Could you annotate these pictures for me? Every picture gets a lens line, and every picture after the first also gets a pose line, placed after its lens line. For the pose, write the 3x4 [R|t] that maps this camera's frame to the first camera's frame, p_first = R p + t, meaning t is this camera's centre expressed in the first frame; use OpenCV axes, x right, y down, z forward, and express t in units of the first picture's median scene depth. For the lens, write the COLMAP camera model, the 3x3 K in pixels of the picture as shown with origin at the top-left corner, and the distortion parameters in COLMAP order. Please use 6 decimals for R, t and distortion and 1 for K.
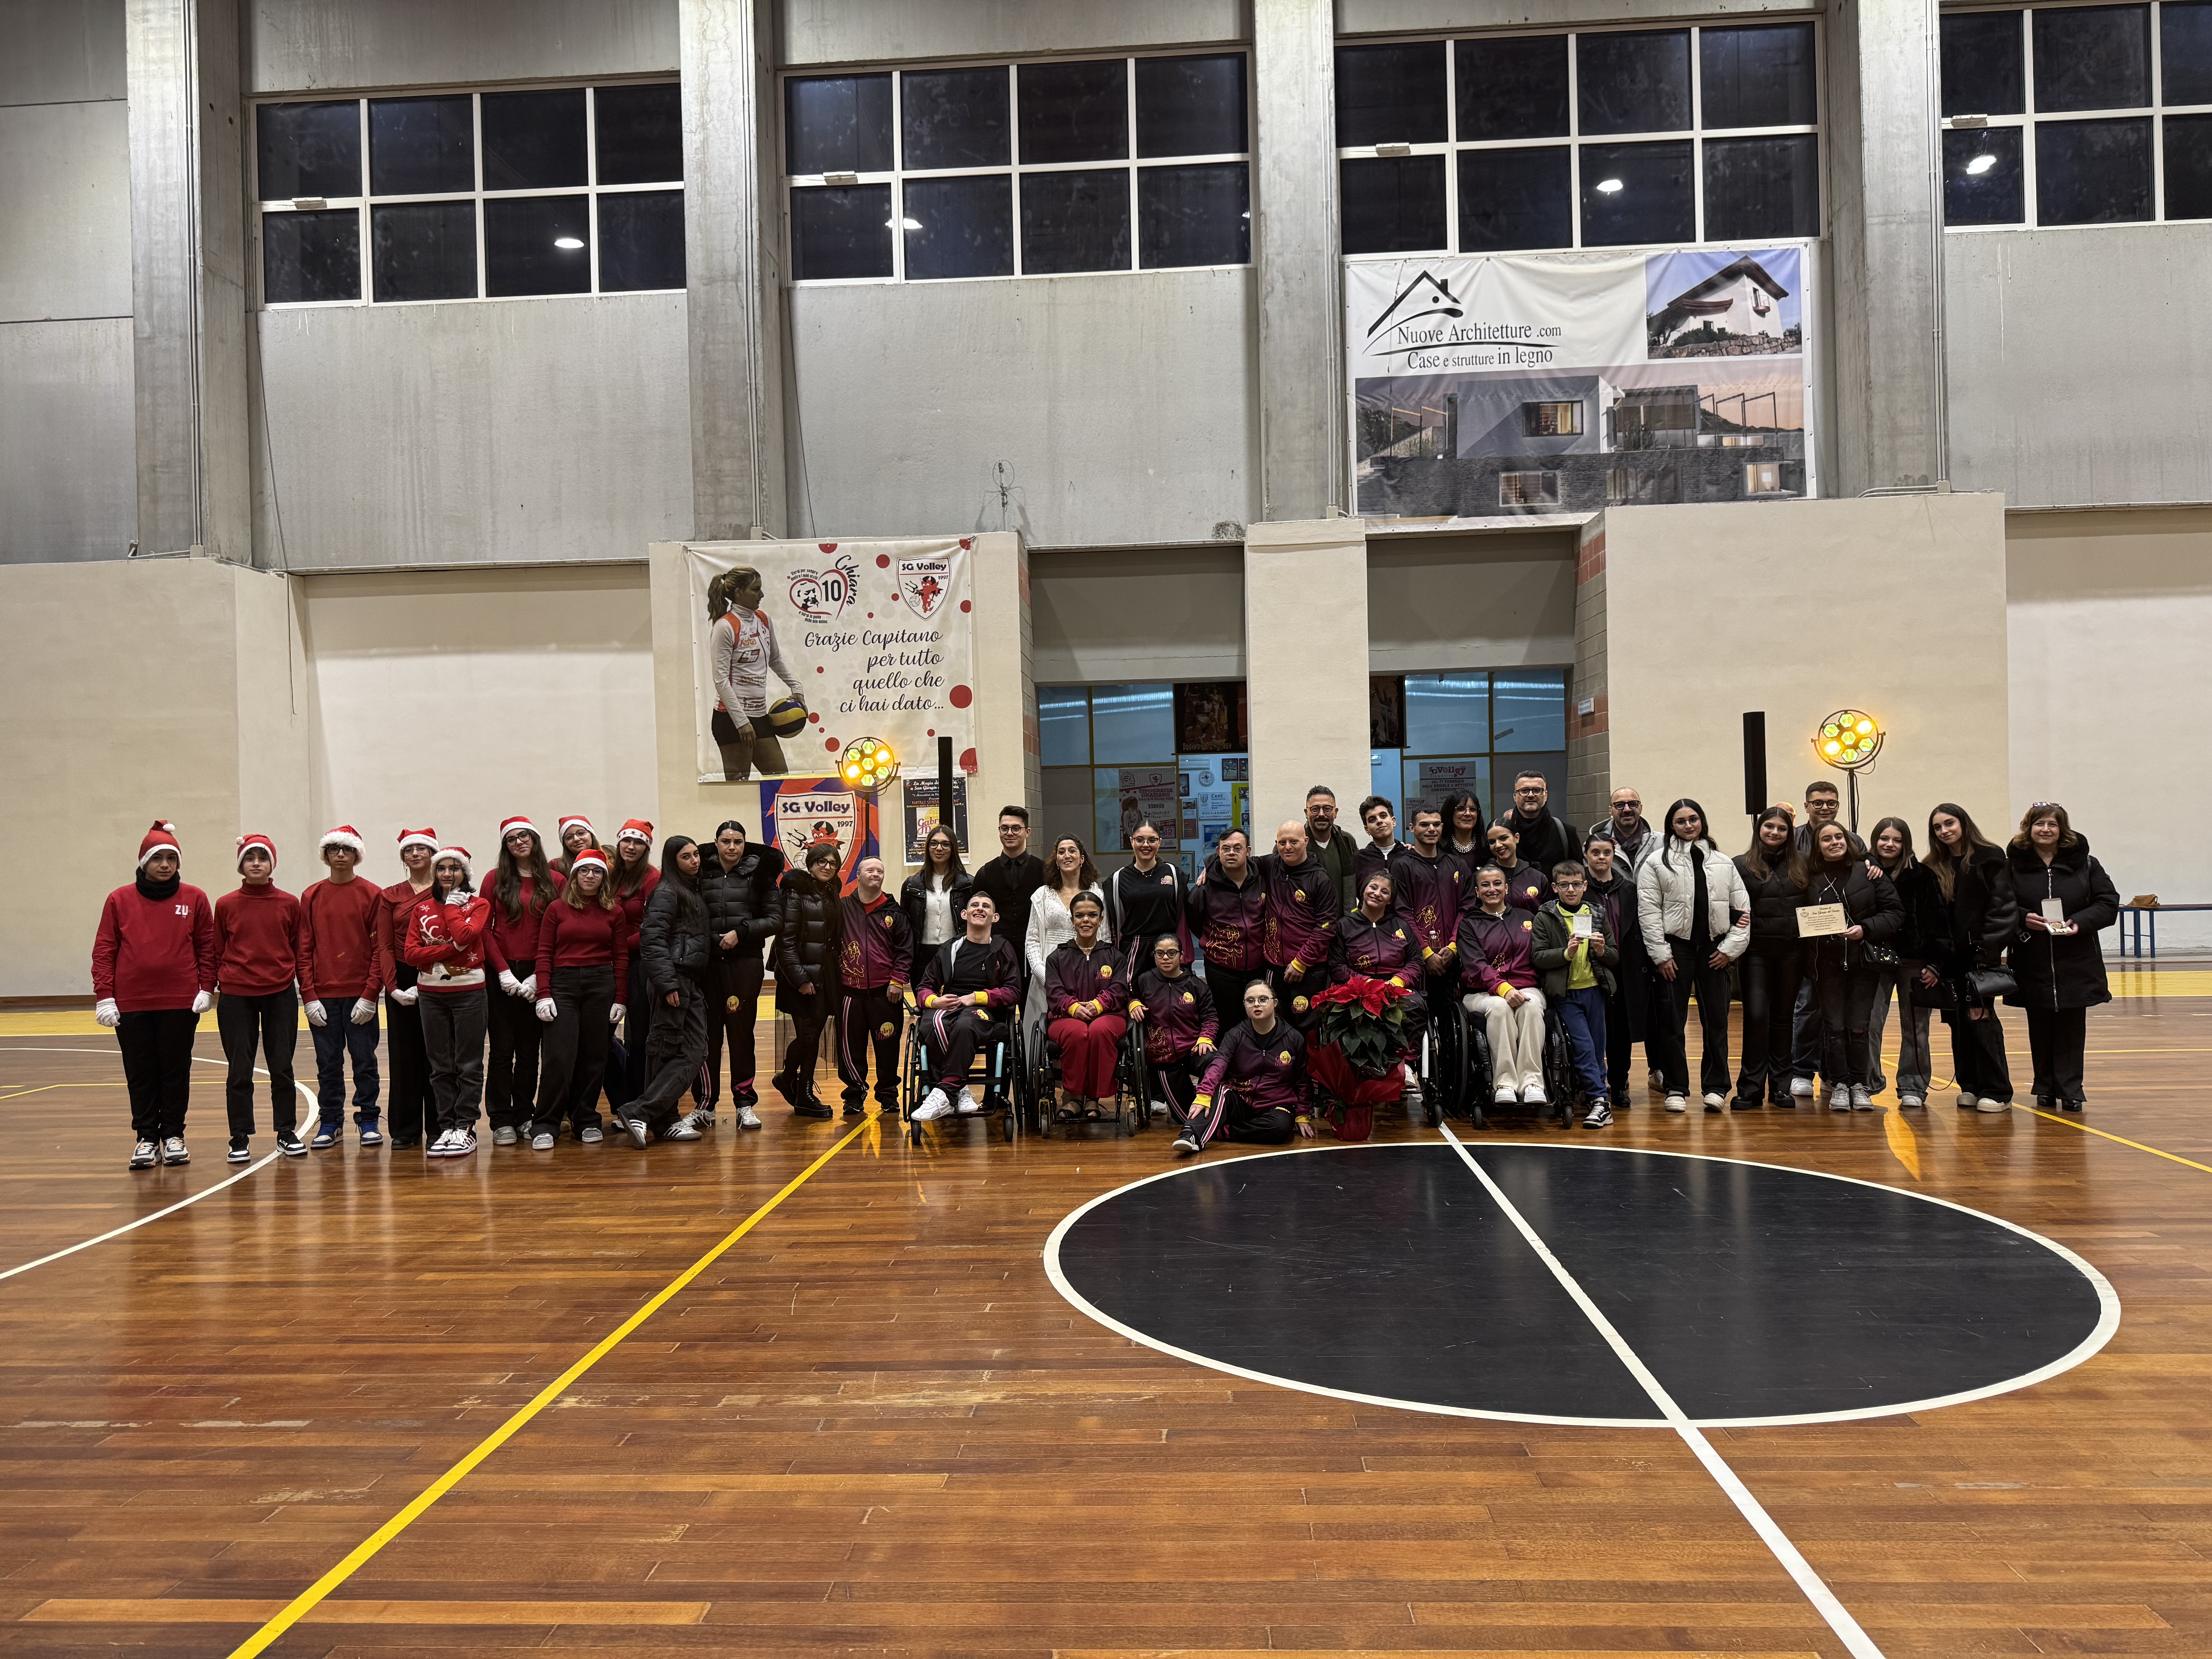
lens RADIAL K [[1539.1, 0, 1106.3], [0, 1539.1, 849.3], [0, 0, 1]] dist [0.092792, -0.139429]
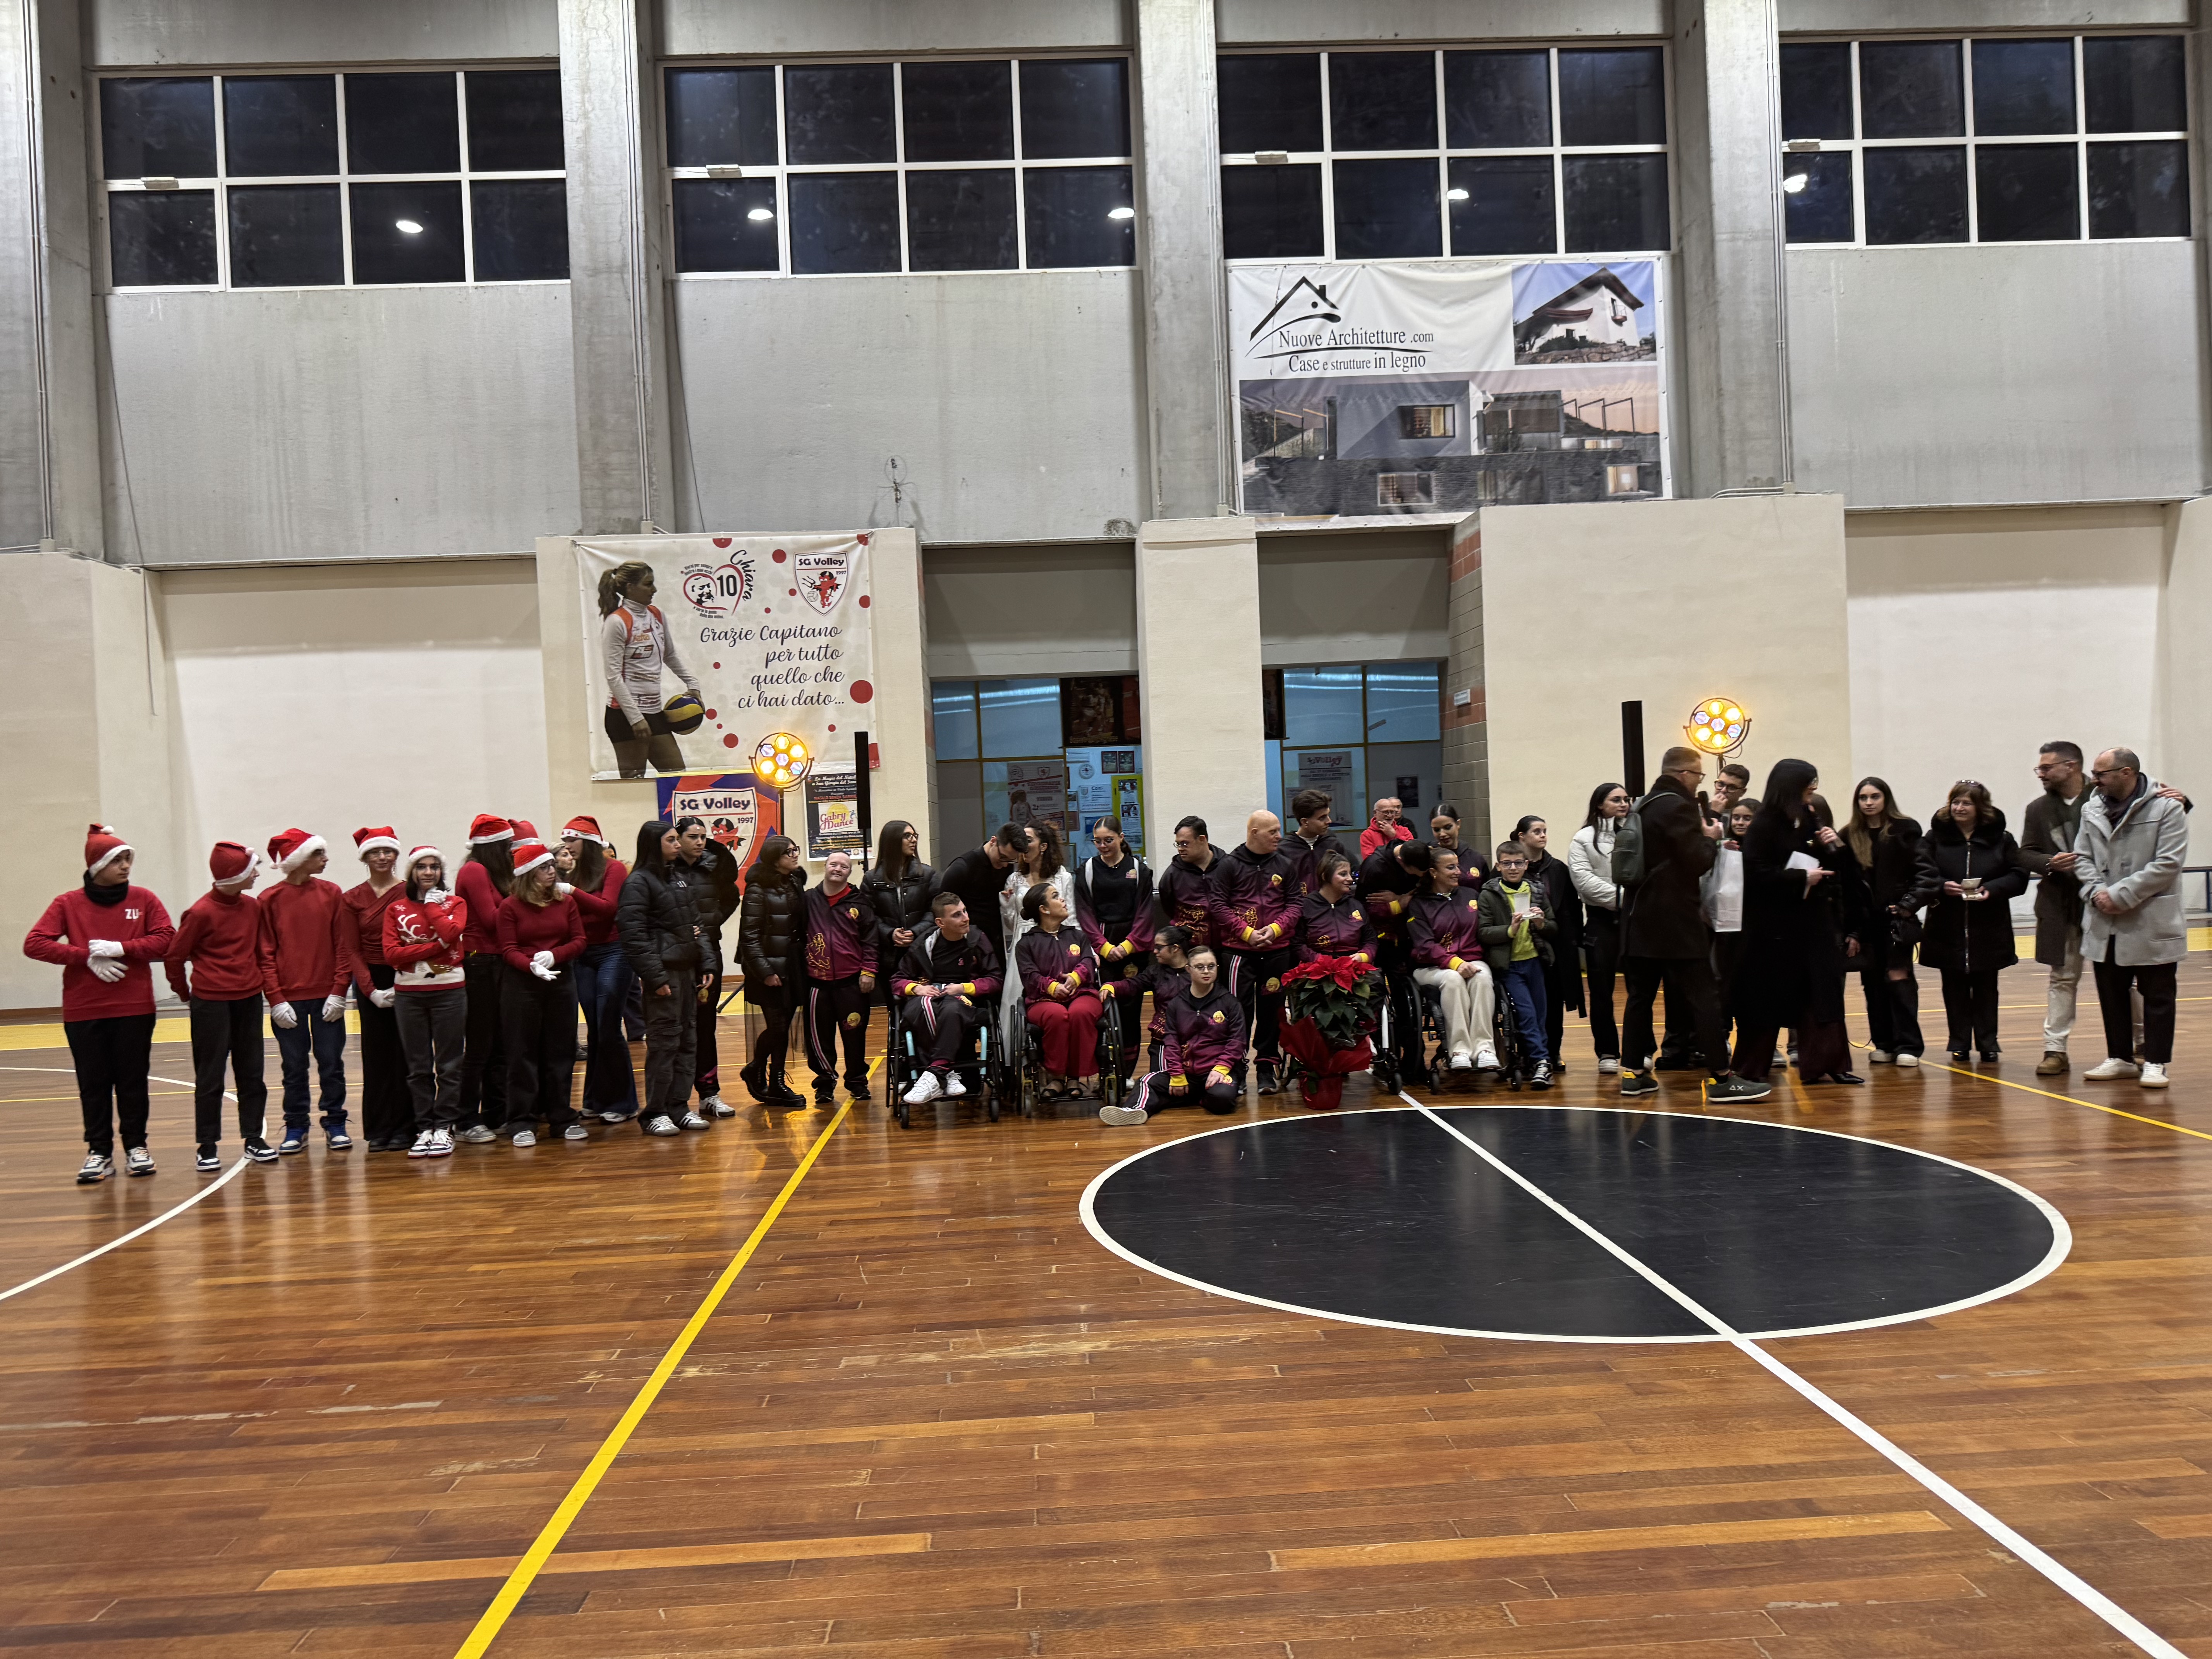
lens RADIAL K [[1539.1, 0, 1091.3], [0, 1539.1, 850.4], [0, 0, 1]] dist [0.092792, -0.139429]
pose [[0.995032, -0.017131, 0.098068, -0.044979], [0.016726, 0.999848, 0.004948, 0.001801], [-0.098138, -0.003284, 0.995167, -0.014578]]
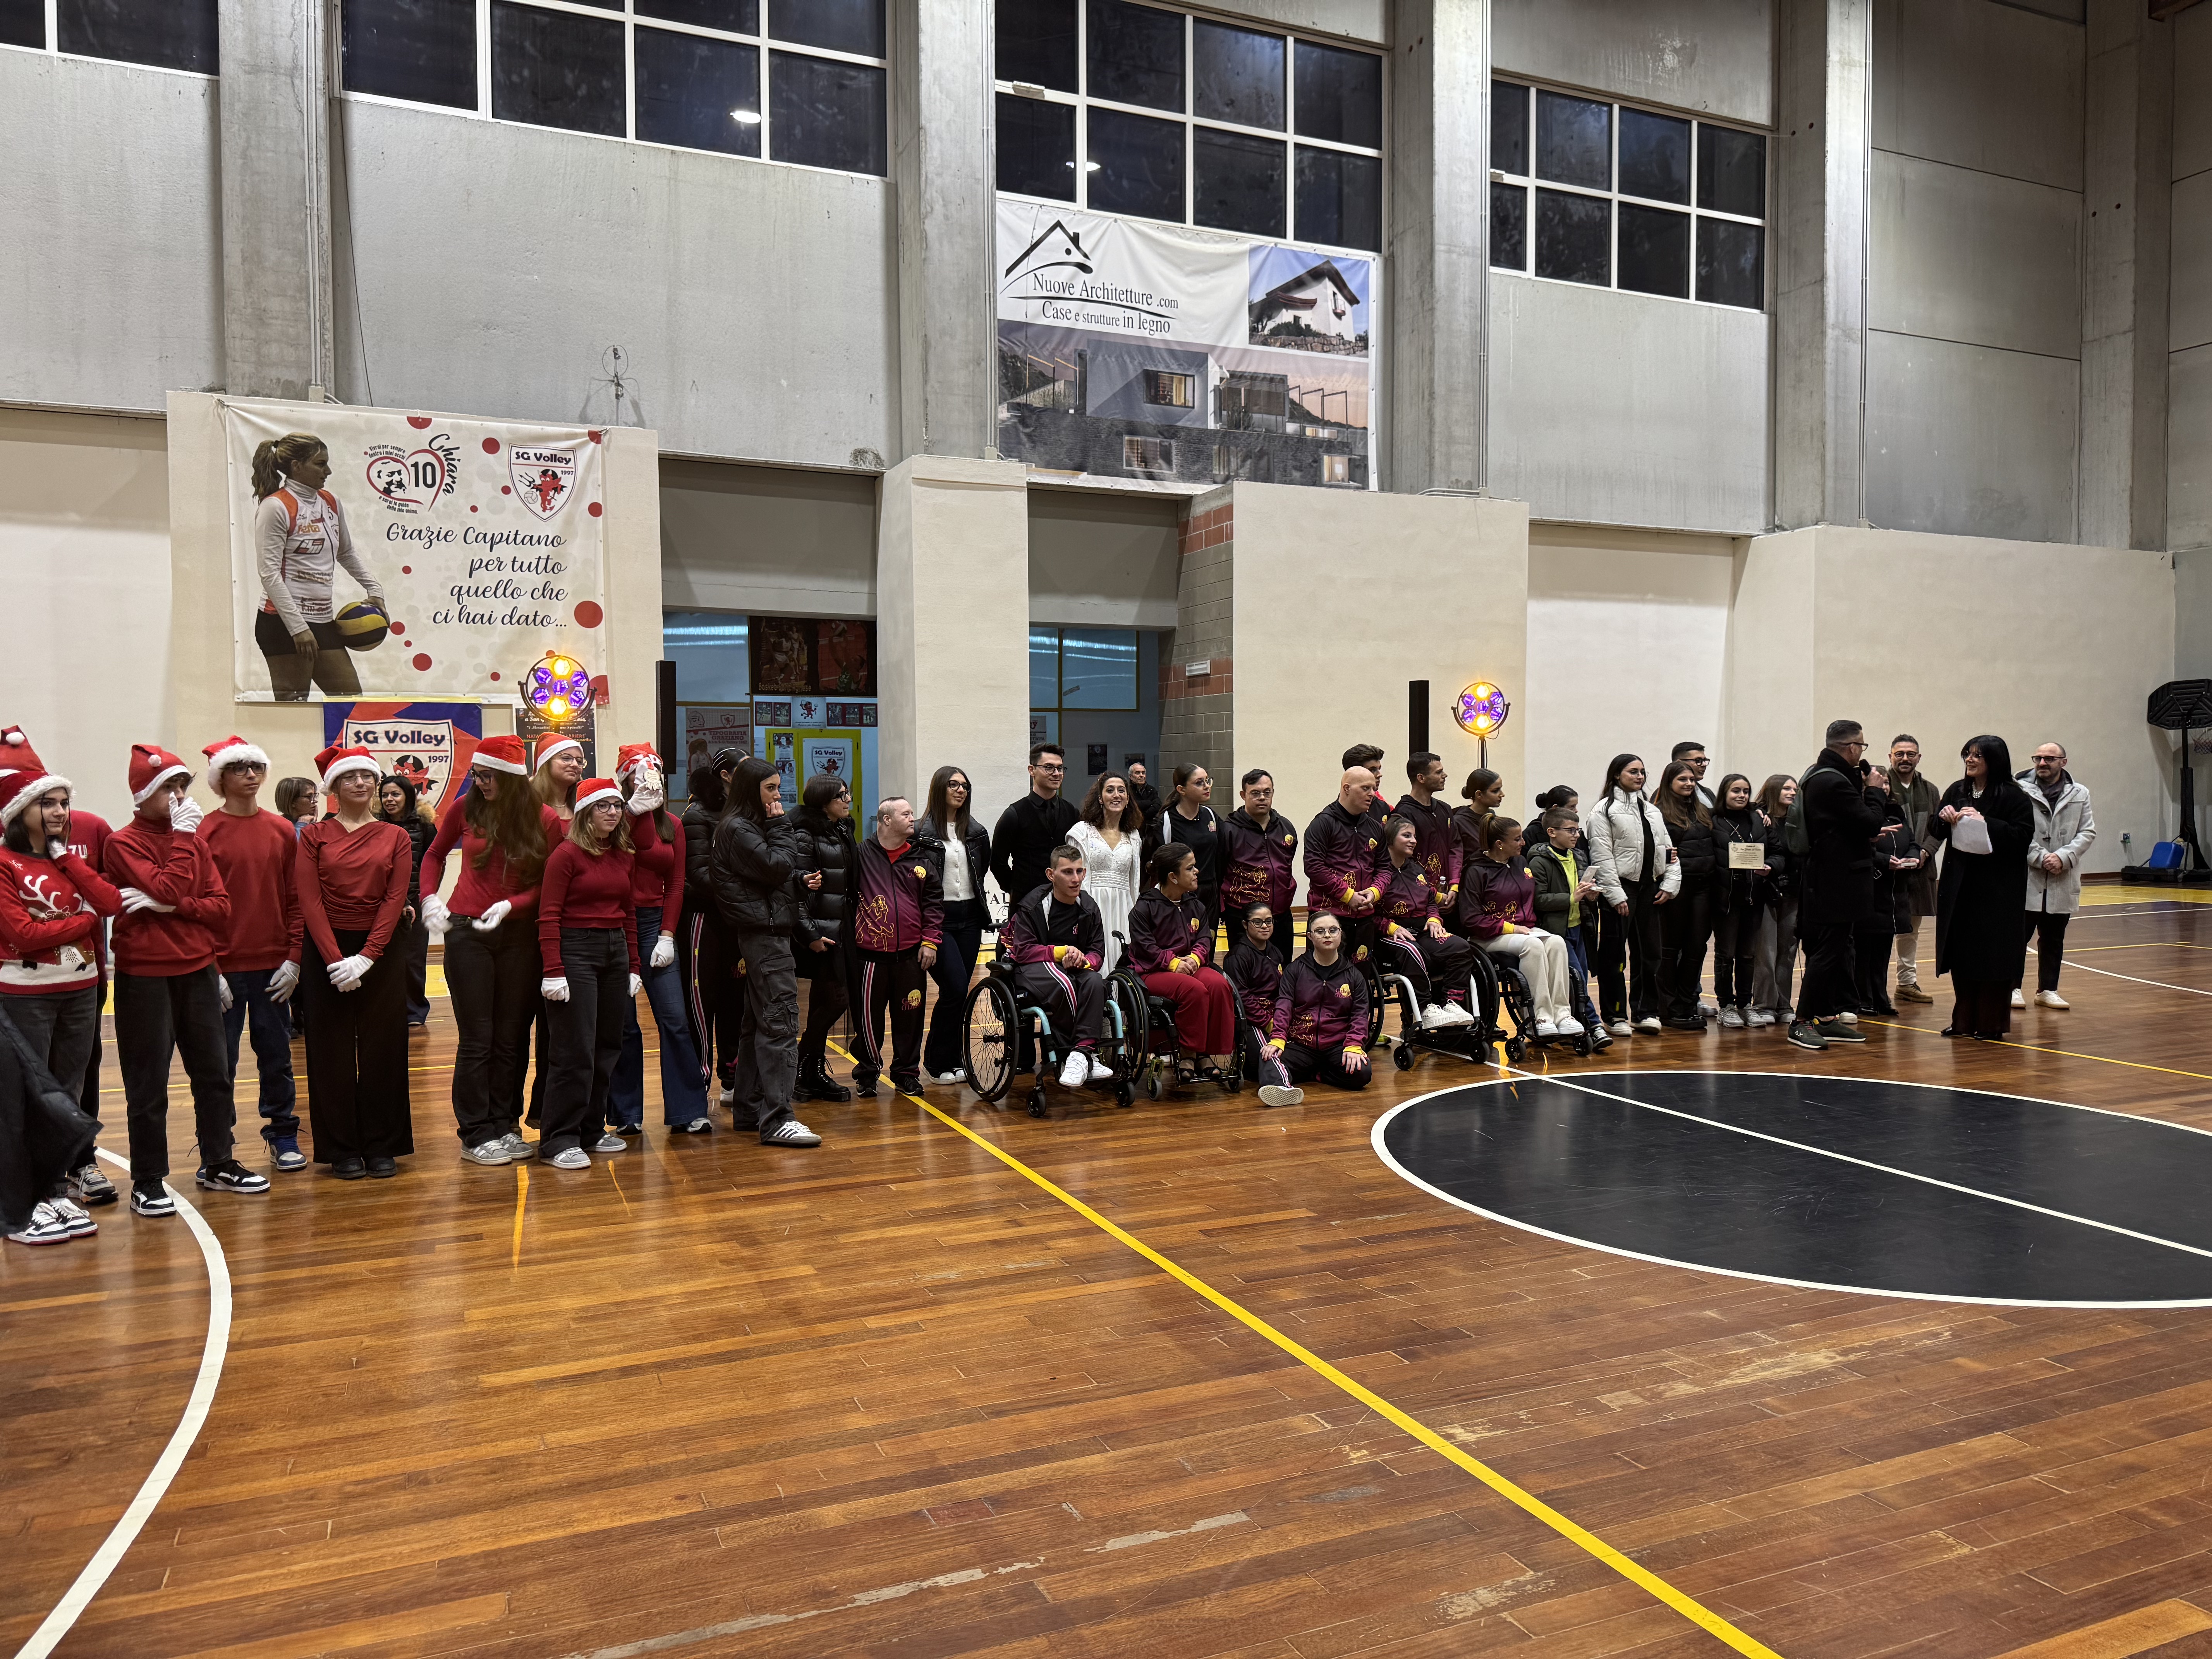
lens RADIAL K [[1539.1, 0, 1089.7], [0, 1539.1, 842.8], [0, 0, 1]] dist [0.092792, -0.139429]
pose [[0.895158, 0.003097, 0.445737, -0.228300], [-0.013685, 0.999695, 0.020538, 0.006816], [-0.445538, -0.024485, 0.894928, 0.090987]]
